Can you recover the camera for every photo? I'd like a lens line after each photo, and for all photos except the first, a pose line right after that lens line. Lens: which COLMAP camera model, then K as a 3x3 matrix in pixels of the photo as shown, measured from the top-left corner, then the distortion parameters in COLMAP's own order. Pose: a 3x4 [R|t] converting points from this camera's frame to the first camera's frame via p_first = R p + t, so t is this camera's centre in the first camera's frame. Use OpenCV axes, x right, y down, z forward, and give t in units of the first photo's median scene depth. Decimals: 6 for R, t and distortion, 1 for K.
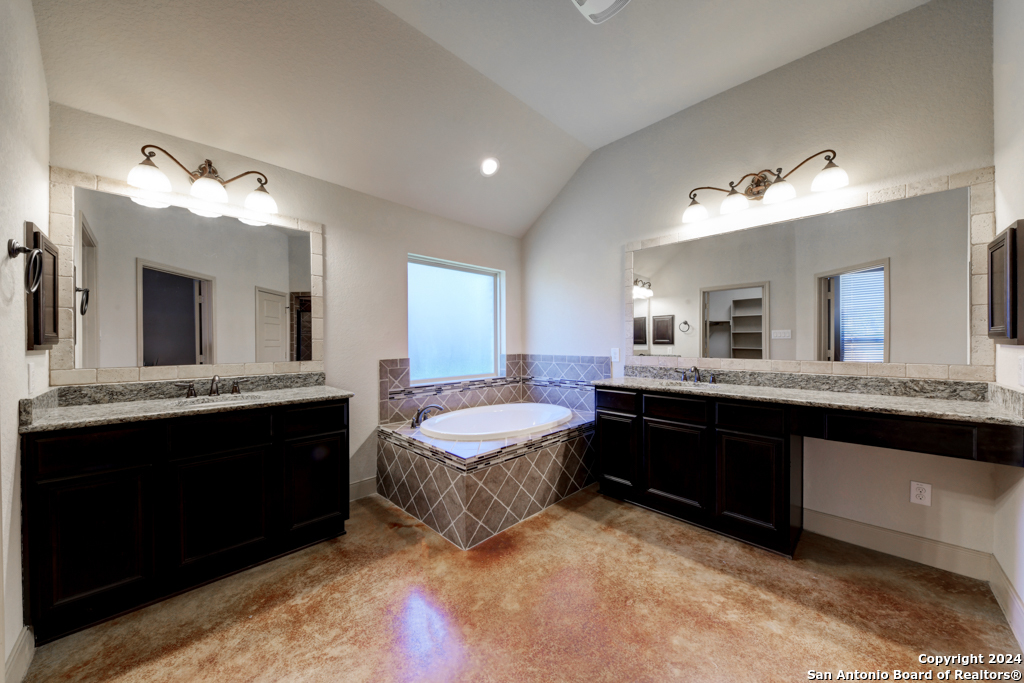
lens RADIAL K [[350.0, 0, 512.0], [0, 350.0, 340.1], [0, 0, 1]] dist [0.005491, -0.002152]
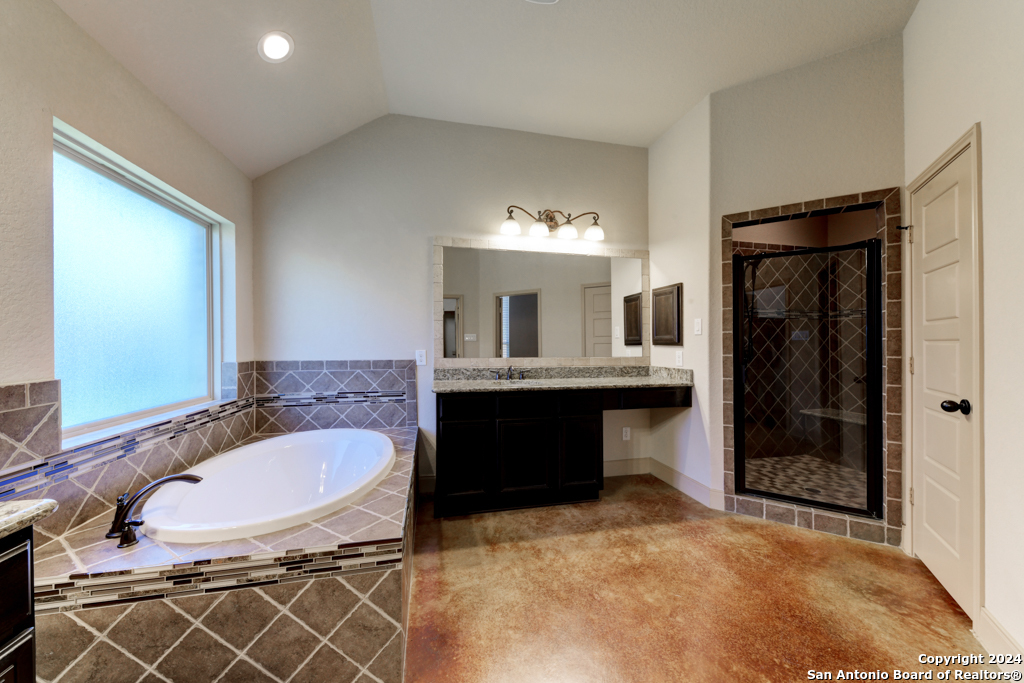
lens RADIAL K [[350.0, 0, 509.8], [0, 350.0, 340.9], [0, 0, 1]] dist [0.005491, -0.002152]
pose [[0.539139, 0.012071, 0.842130, -0.358355], [-0.008408, 0.999925, -0.008950, 0.006185], [-0.842175, -0.002255, 0.539200, 0.355046]]
